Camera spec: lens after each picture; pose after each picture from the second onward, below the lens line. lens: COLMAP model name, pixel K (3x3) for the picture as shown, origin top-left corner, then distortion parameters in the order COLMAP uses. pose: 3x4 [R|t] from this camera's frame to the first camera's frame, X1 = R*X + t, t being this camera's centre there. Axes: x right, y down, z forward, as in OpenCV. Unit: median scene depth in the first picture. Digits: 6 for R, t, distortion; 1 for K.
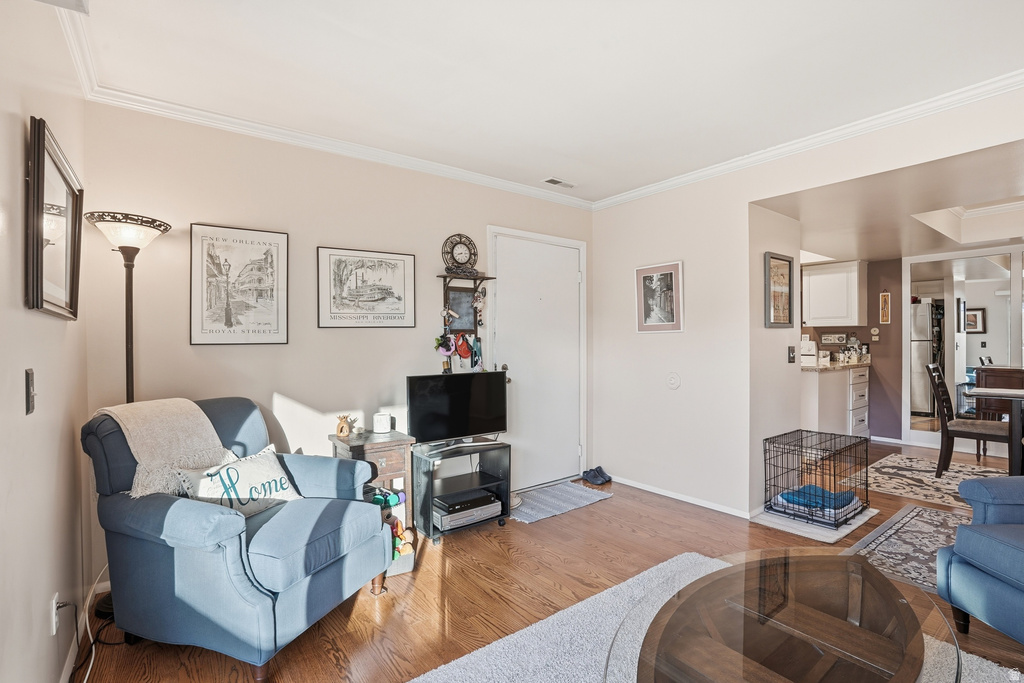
lens RADIAL K [[477.1, 0, 511.0], [0, 477.1, 342.6], [0, 0, 1]] dist [-0.067240, 0.025934]
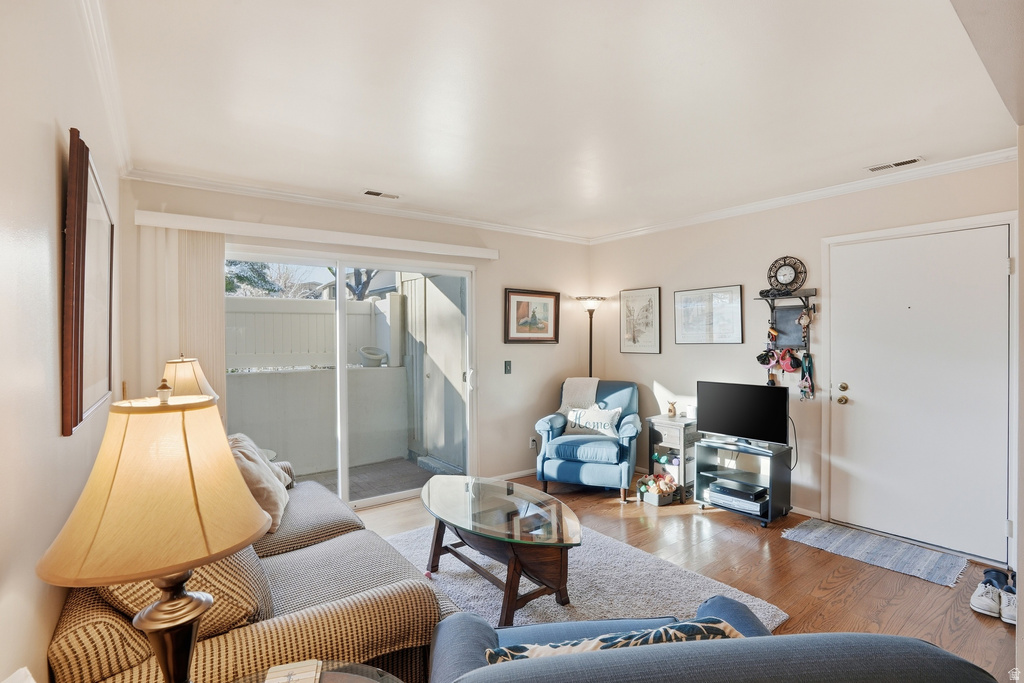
lens RADIAL K [[477.1, 0, 511.0], [0, 477.1, 342.6], [0, 0, 1]] dist [-0.067240, 0.025934]
pose [[-0.001423, 0.019328, -0.999812, 0.965406], [0.002122, 0.999811, 0.019325, -0.056559], [0.999997, -0.002094, -0.001464, 0.383963]]
